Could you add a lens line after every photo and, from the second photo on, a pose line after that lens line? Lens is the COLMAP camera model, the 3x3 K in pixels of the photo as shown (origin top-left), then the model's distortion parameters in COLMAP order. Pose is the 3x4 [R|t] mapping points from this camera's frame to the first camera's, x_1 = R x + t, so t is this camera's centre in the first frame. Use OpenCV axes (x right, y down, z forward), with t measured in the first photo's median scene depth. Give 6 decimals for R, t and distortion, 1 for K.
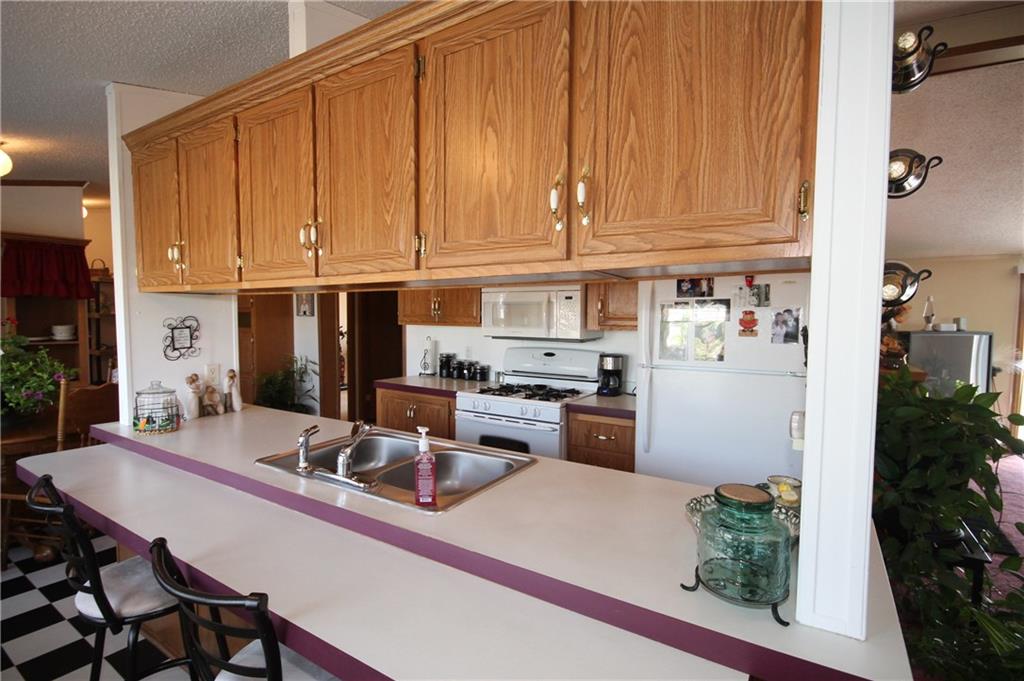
lens RADIAL K [[481.6, 0, 516.4], [0, 481.6, 347.8], [0, 0, 1]] dist [0.007557, -0.008182]
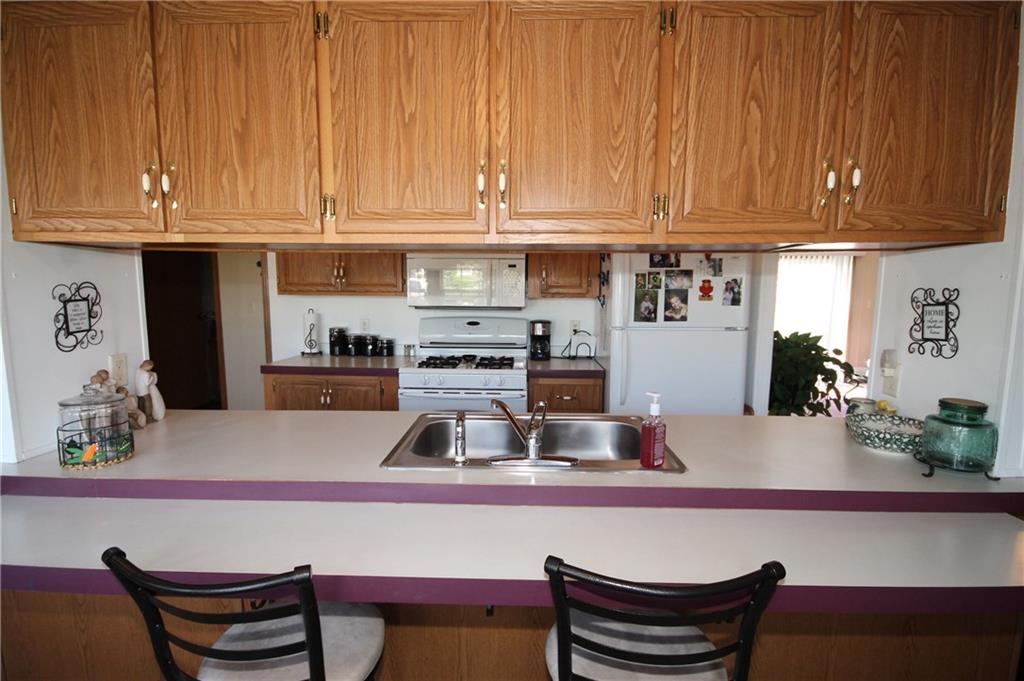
lens RADIAL K [[481.6, 0, 505.8], [0, 481.6, 348.0], [0, 0, 1]] dist [0.007557, -0.008182]
pose [[0.861801, -0.063059, 0.503311, -0.604085], [0.032600, 0.997077, 0.069103, -0.004134], [-0.506197, -0.043145, 0.861338, 0.185849]]
